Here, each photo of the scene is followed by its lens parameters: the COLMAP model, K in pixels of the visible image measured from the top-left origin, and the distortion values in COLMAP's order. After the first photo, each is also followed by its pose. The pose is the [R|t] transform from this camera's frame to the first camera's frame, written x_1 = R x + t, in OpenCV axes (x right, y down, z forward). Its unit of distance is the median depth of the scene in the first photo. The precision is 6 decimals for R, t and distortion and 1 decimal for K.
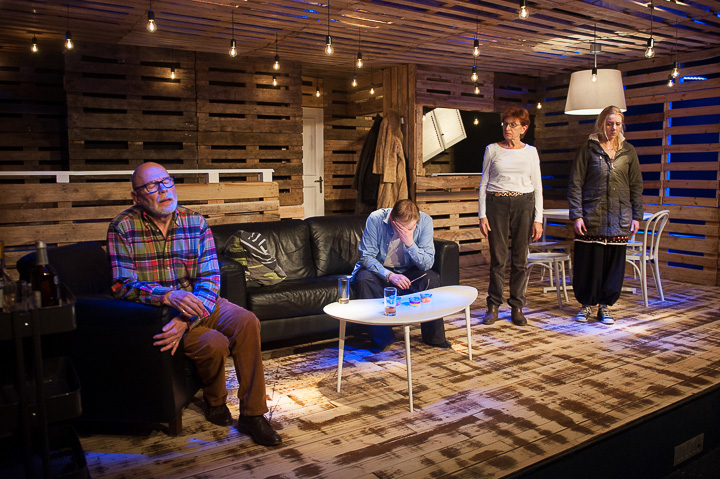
lens RADIAL K [[561.0, 0, 360.0], [0, 561.0, 239.5], [0, 0, 1]] dist [-0.056371, -0.001967]
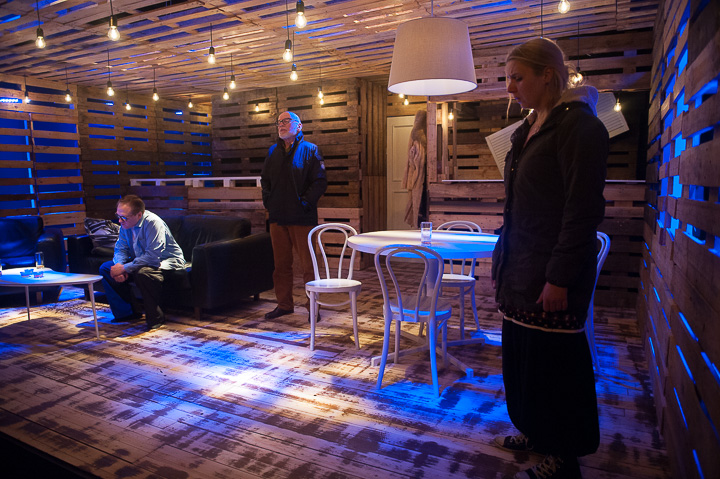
lens RADIAL K [[479.7, 0, 361.2], [0, 479.7, 249.4], [0, 0, 1]] dist [-0.042343, -0.002314]
pose [[0.512207, 0.130950, -0.848820, 1.176781], [-0.094953, 0.990884, 0.095568, -0.115332], [0.853597, 0.031647, 0.519972, 0.833523]]
